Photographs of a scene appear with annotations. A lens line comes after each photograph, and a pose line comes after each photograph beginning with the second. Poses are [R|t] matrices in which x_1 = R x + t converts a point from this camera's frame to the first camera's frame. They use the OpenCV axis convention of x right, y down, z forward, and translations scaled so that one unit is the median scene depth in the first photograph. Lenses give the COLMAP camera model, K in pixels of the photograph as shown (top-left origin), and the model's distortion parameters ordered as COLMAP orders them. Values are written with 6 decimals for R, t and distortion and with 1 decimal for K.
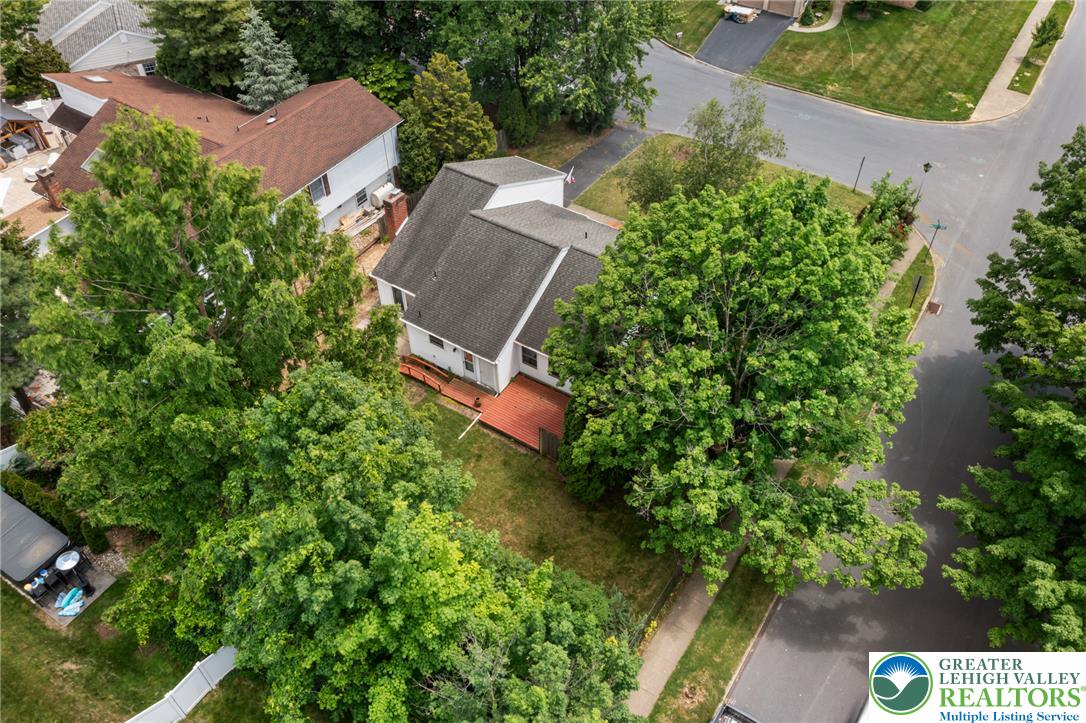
lens RADIAL K [[868.0, 0, 543.0], [0, 868.0, 361.5], [0, 0, 1]] dist [-0.000876, 0.002175]
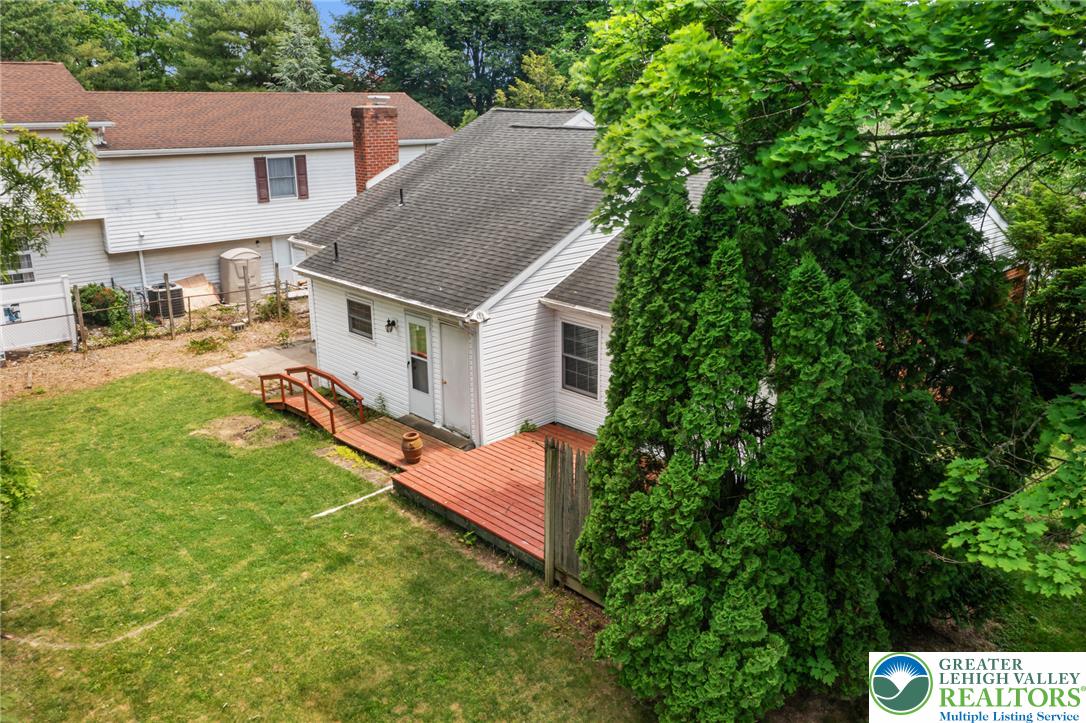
lens RADIAL K [[868.0, 0, 543.0], [0, 868.0, 361.5], [0, 0, 1]] dist [-0.000876, 0.002175]
pose [[0.972025, 0.072224, -0.223497, 0.049682], [-0.172904, 0.864061, -0.472762, 0.169033], [0.158970, 0.498180, 0.852376, 0.693682]]
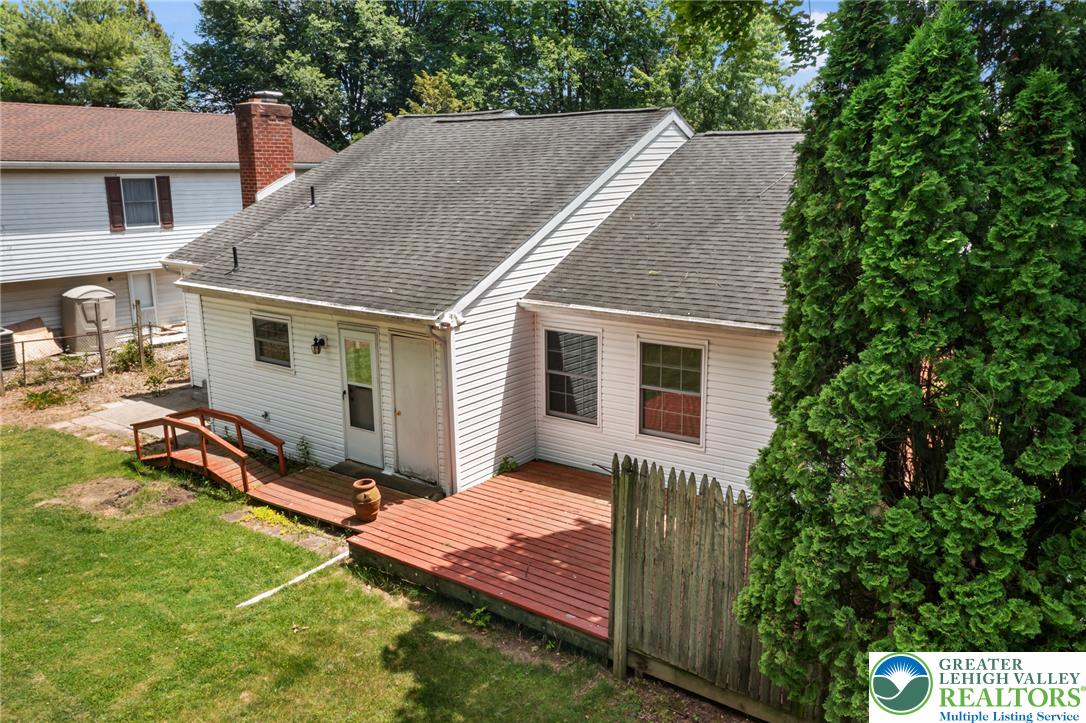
lens RADIAL K [[868.0, 0, 543.0], [0, 868.0, 361.5], [0, 0, 1]] dist [-0.000876, 0.002175]
pose [[0.997846, 0.015916, -0.063643, -0.007952], [-0.048777, 0.828725, -0.557526, 0.150171], [0.043869, 0.559430, 0.827716, 0.765286]]
